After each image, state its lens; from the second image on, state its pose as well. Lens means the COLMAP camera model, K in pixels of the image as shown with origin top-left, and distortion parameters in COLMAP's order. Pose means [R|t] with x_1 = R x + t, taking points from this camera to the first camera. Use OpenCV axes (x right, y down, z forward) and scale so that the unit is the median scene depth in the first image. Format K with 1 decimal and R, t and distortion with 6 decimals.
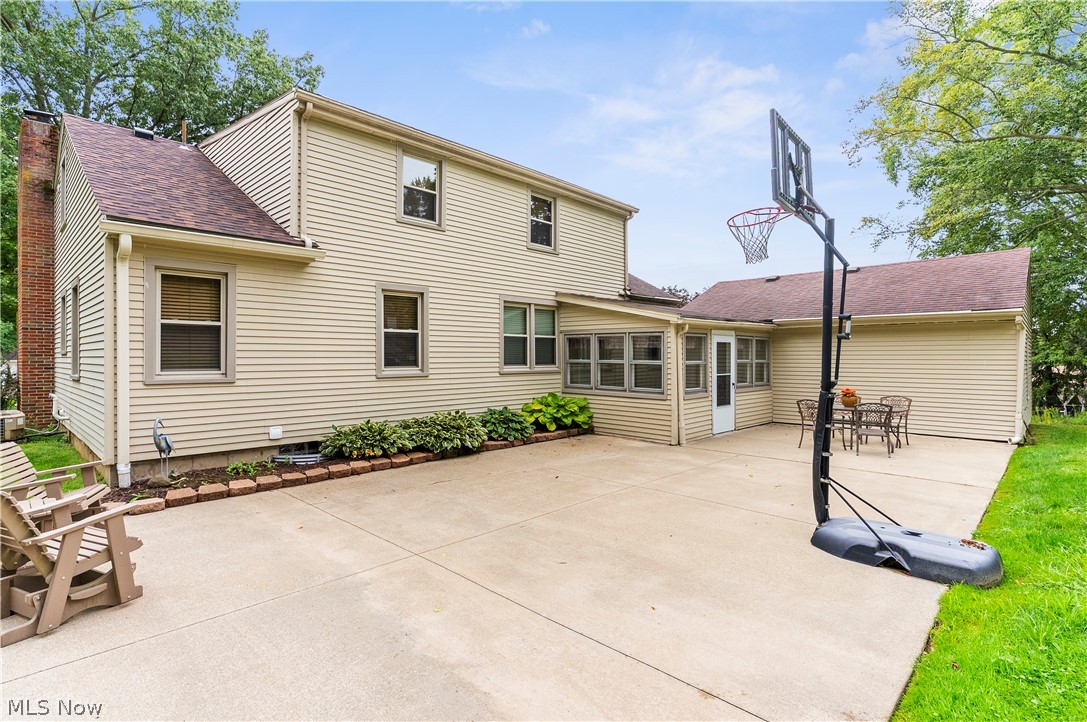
lens RADIAL K [[529.1, 0, 544.8], [0, 529.1, 358.3], [0, 0, 1]] dist [0.002369, -0.002178]
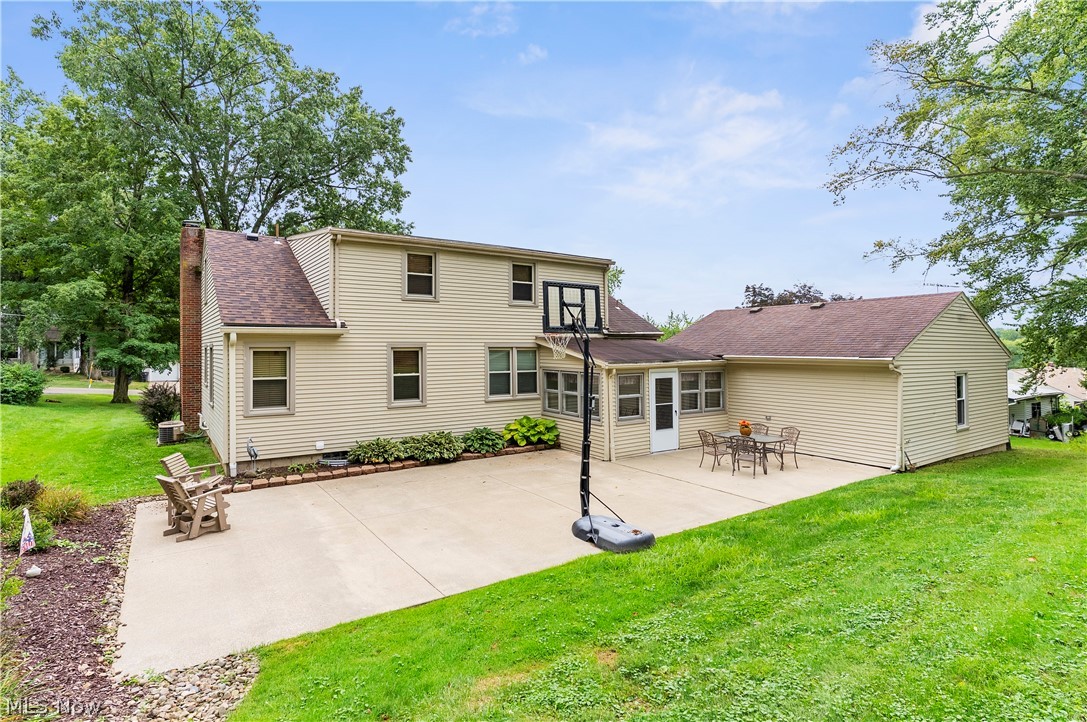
lens RADIAL K [[551.6, 0, 541.4], [0, 551.6, 350.0], [0, 0, 1]] dist [-0.004903, -0.001101]
pose [[0.979853, -0.001736, -0.199714, 0.392430], [0.001508, 0.999998, -0.001294, -0.117806], [0.199716, 0.000967, 0.979853, -0.399689]]
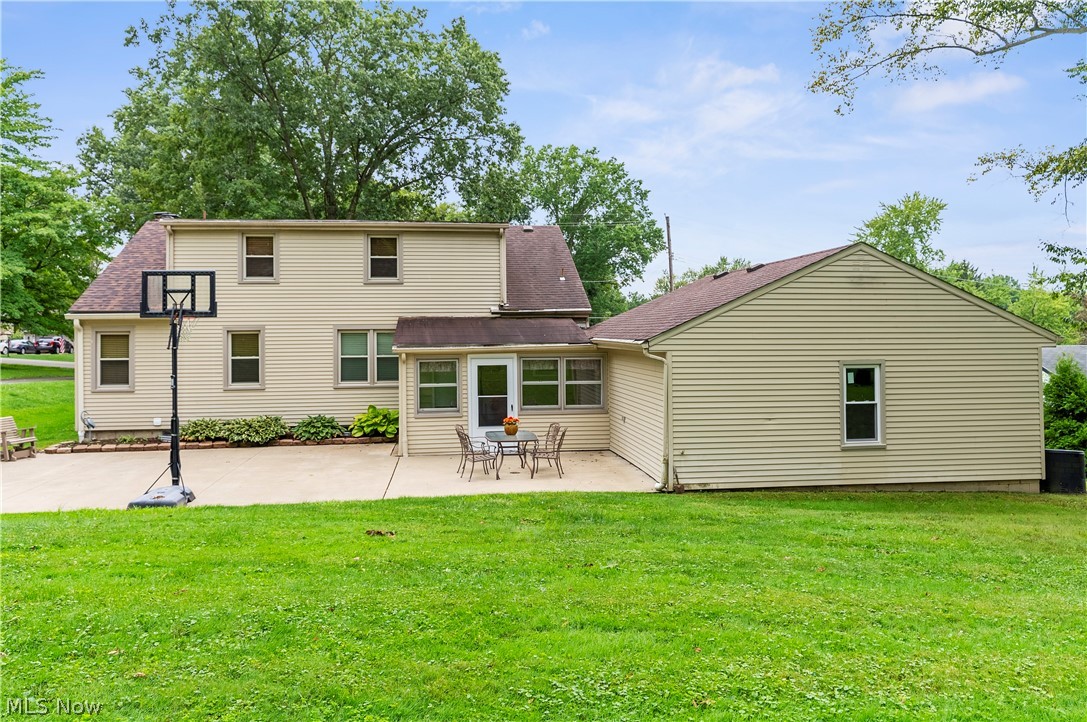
lens RADIAL K [[757.1, 0, 532.0], [0, 757.1, 339.3], [0, 0, 1]] dist [0.000174, -0.000549]
pose [[0.782134, 0.004943, -0.623091, 1.642410], [0.003611, 0.999916, 0.012464, -0.125272], [0.623100, -0.011998, 0.782050, -0.125091]]
